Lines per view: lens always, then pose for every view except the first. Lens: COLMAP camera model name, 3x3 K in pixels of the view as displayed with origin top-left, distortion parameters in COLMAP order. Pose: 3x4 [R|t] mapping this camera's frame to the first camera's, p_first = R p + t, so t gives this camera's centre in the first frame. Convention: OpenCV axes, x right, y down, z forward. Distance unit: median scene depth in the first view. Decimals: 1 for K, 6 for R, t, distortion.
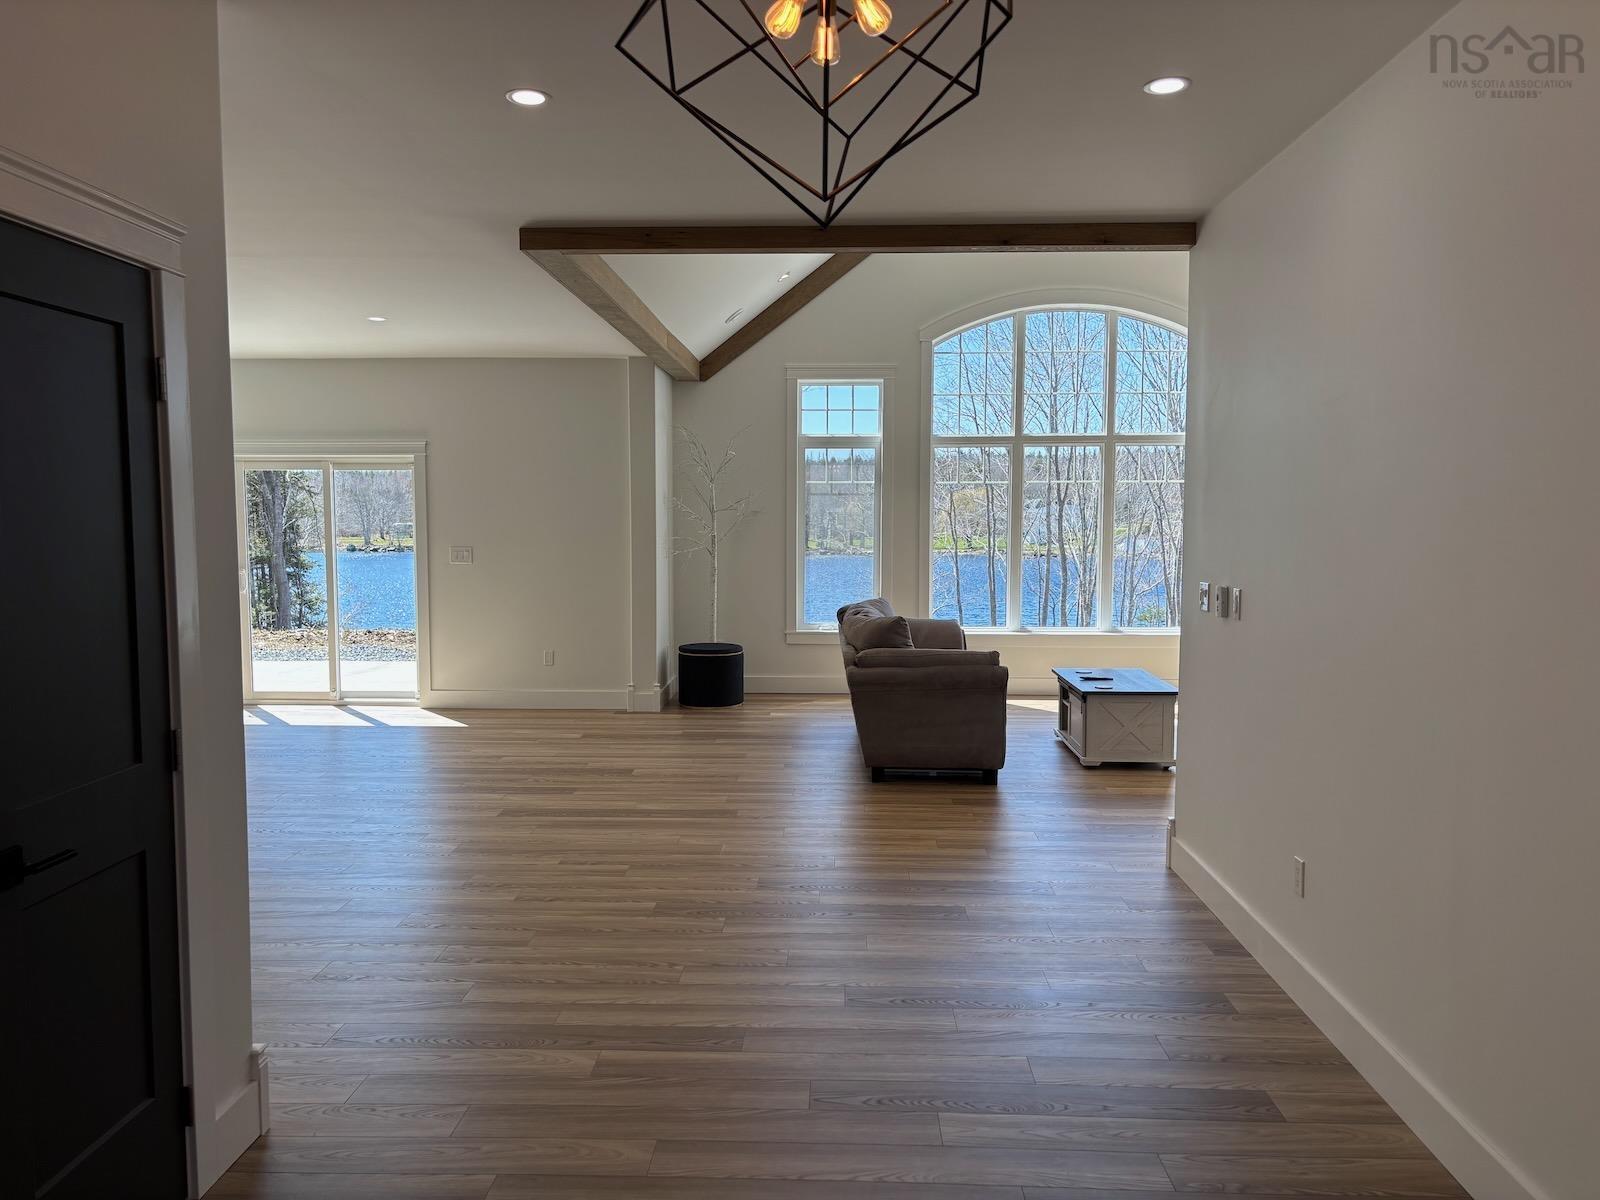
lens RADIAL K [[1199.7, 0, 802.3], [0, 1199.7, 606.7], [0, 0, 1]] dist [0.033217, -0.027036]
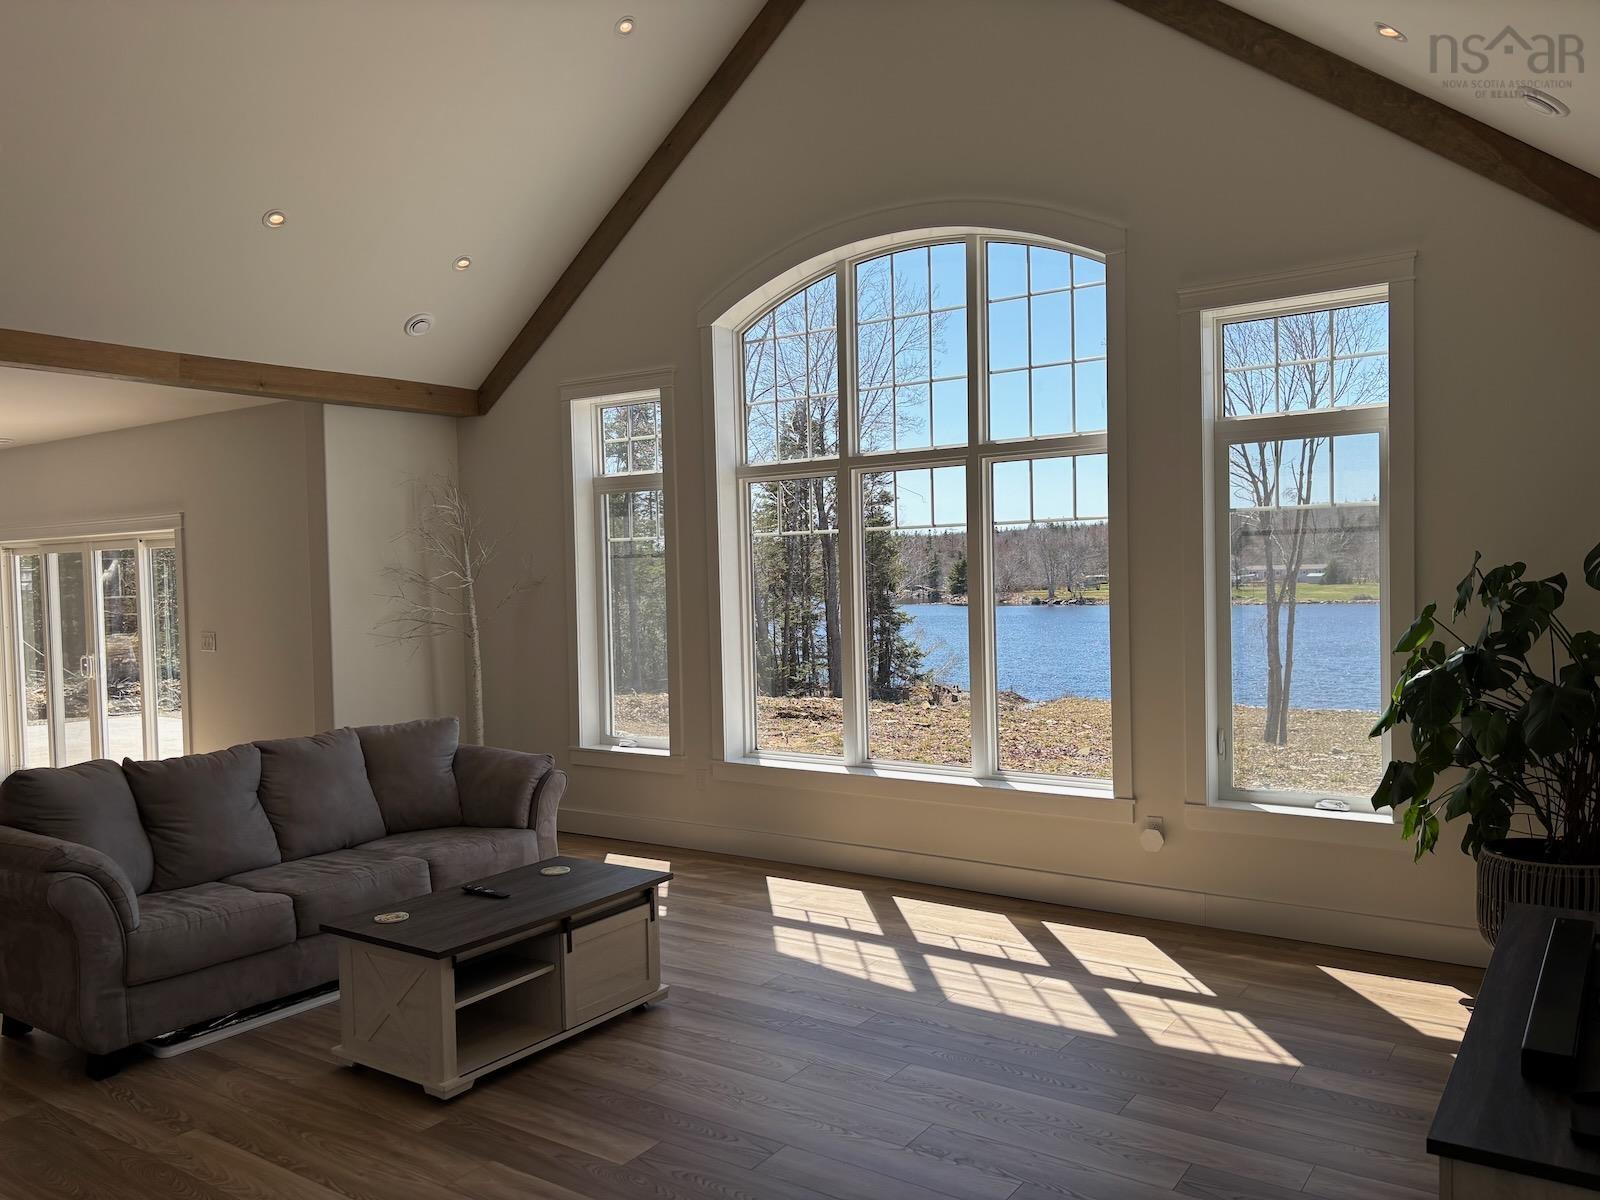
lens RADIAL K [[1199.7, 0, 793.3], [0, 1199.7, 614.6], [0, 0, 1]] dist [0.033217, -0.027036]
pose [[0.837536, -0.003629, -0.546370, 0.505697], [-0.015877, 0.999394, -0.030977, -0.039641], [0.546151, 0.034619, 0.836971, 0.470168]]
